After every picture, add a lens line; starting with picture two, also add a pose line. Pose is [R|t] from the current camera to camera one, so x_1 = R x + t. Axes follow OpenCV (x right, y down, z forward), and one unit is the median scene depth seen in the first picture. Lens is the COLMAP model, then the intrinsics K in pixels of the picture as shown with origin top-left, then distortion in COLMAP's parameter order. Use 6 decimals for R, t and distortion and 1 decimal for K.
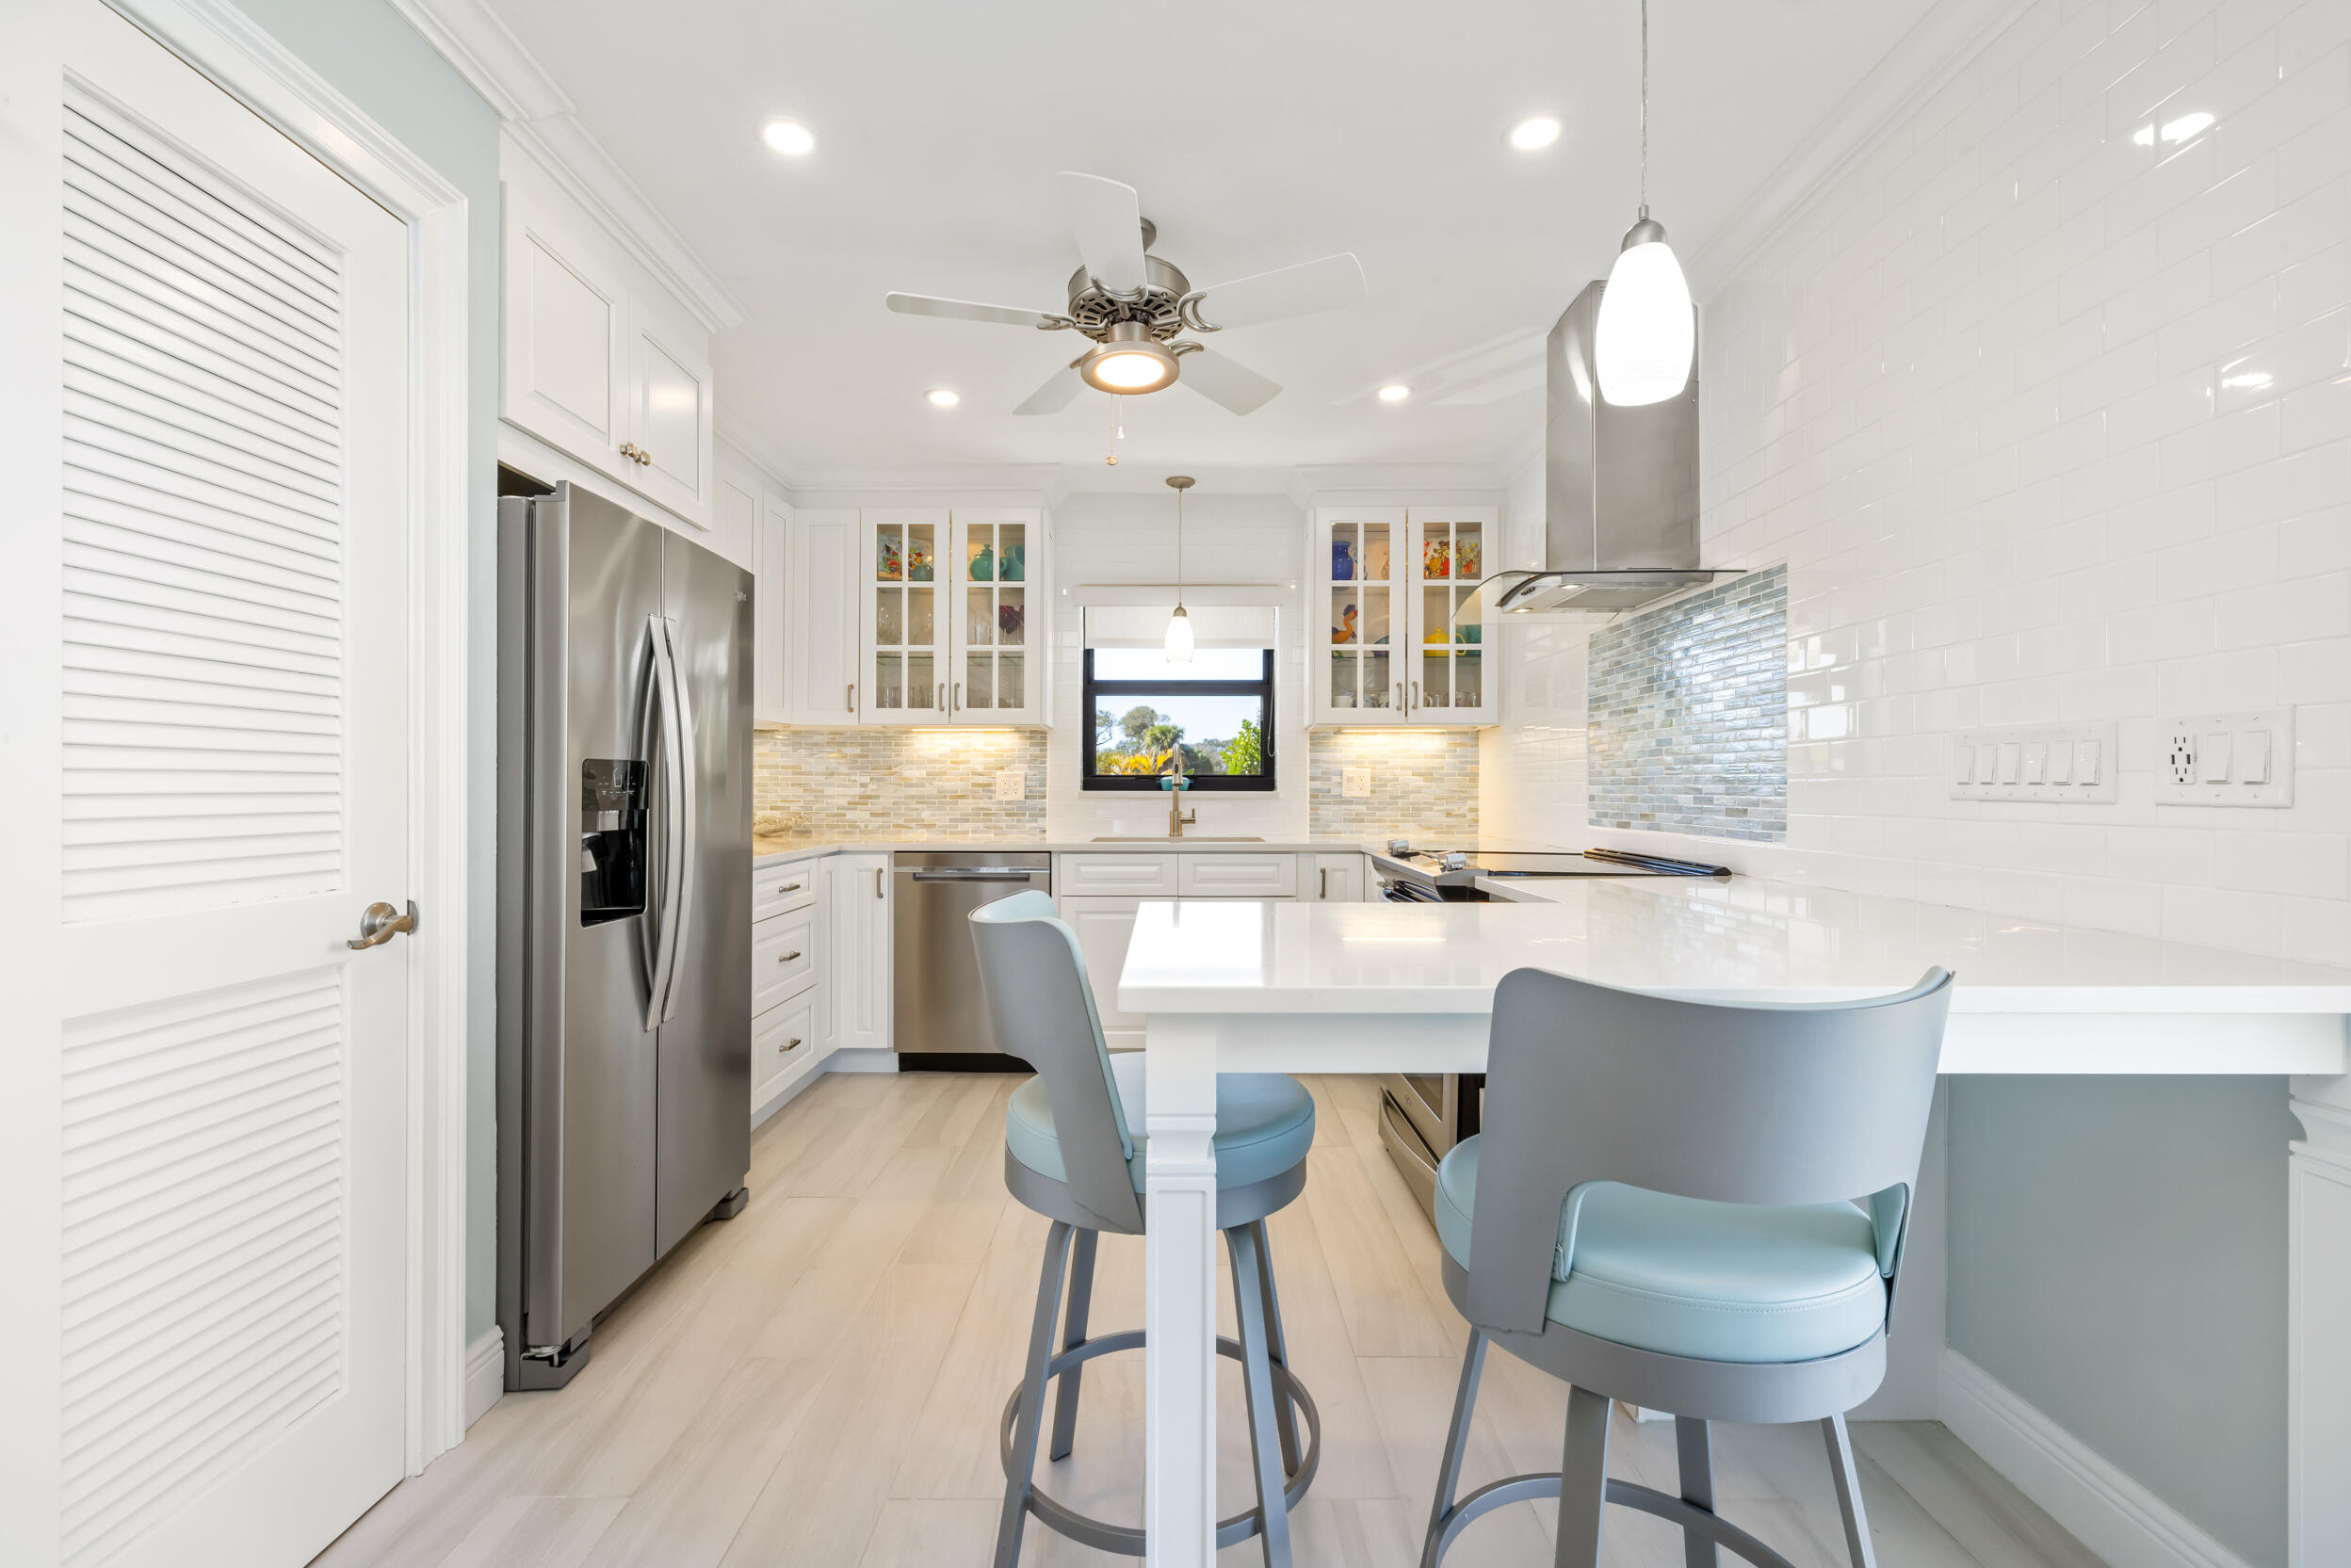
lens RADIAL K [[1007.4, 0, 1171.1], [0, 1007.4, 790.1], [0, 0, 1]] dist [0.001012, 0.001002]
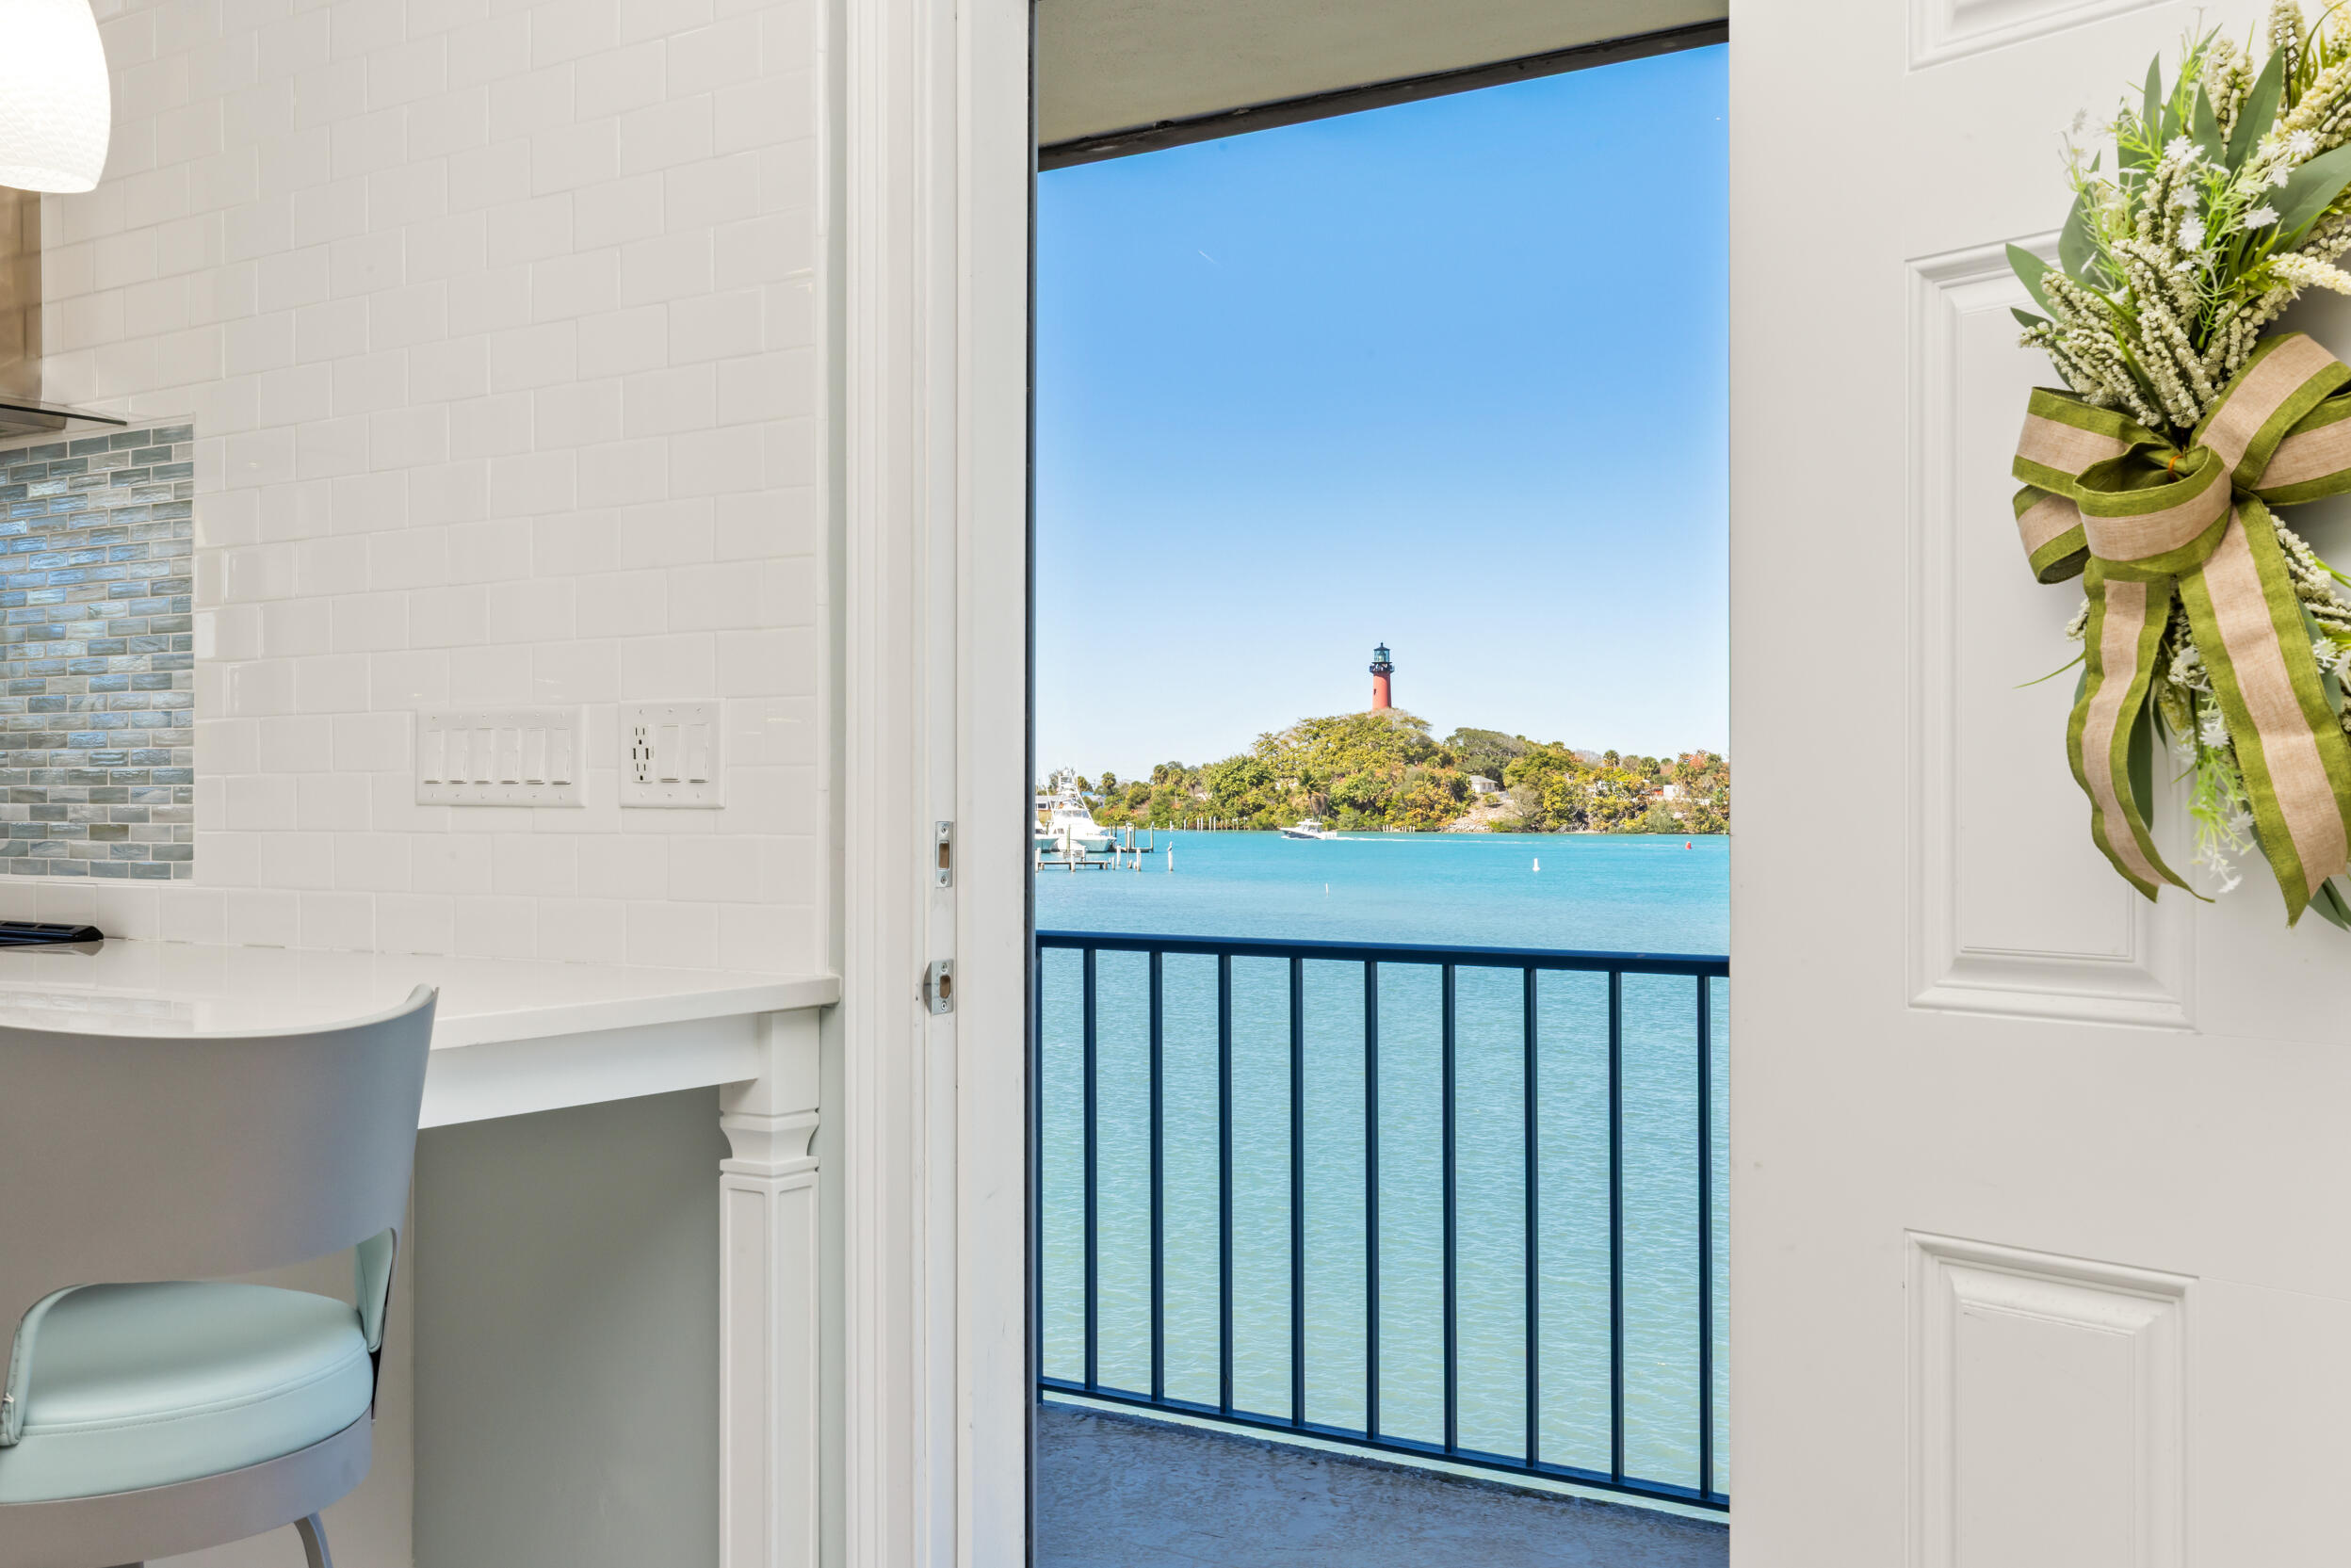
lens RADIAL K [[2510.1, 0, 1169.6], [0, 2510.1, 780.8], [0, 0, 1]] dist [0.007779, 0.000000]
pose [[0.571444, 0.002053, 0.820638, -0.178206], [0.005564, 0.999964, -0.006376, 0.003081], [-0.820622, 0.008209, 0.571412, -0.211616]]
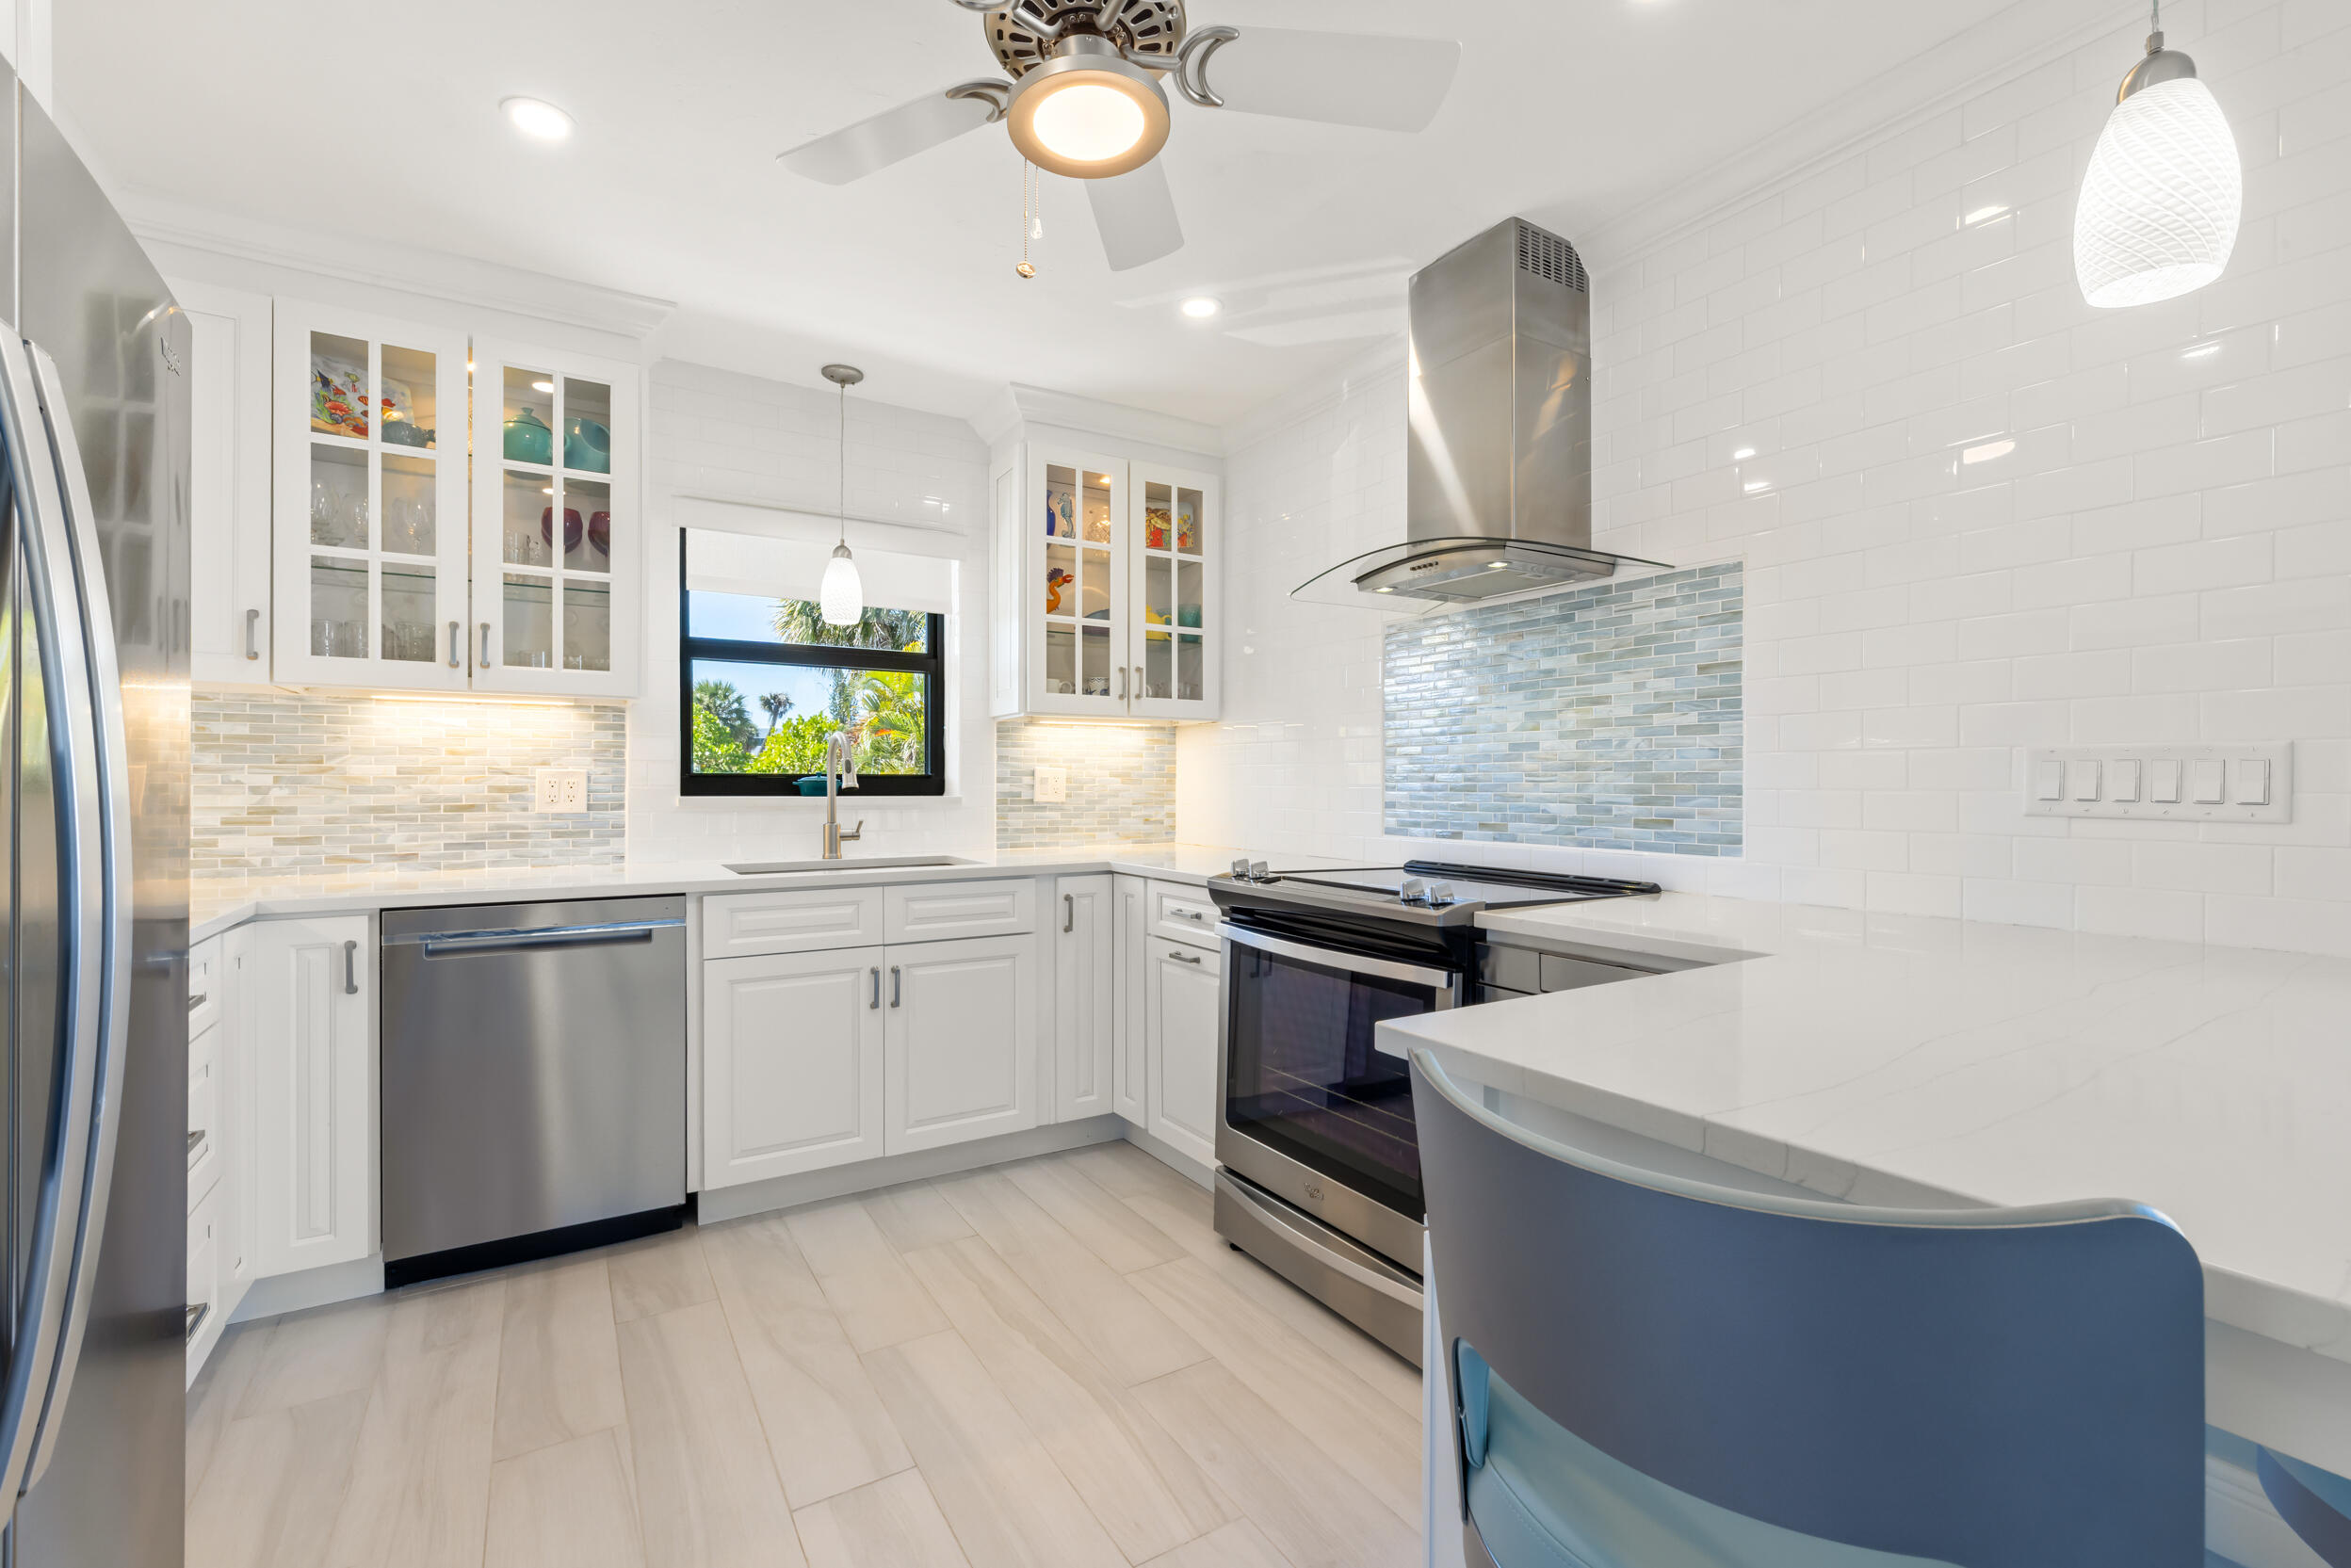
lens RADIAL K [[1007.4, 0, 1166.4], [0, 1007.4, 787.7], [0, 0, 1]] dist [0.001012, 0.001002]
pose [[0.846143, -0.002872, 0.532948, -0.202867], [0.000271, 0.999988, 0.004958, -0.010331], [-0.532955, -0.004051, 0.846134, 0.282063]]
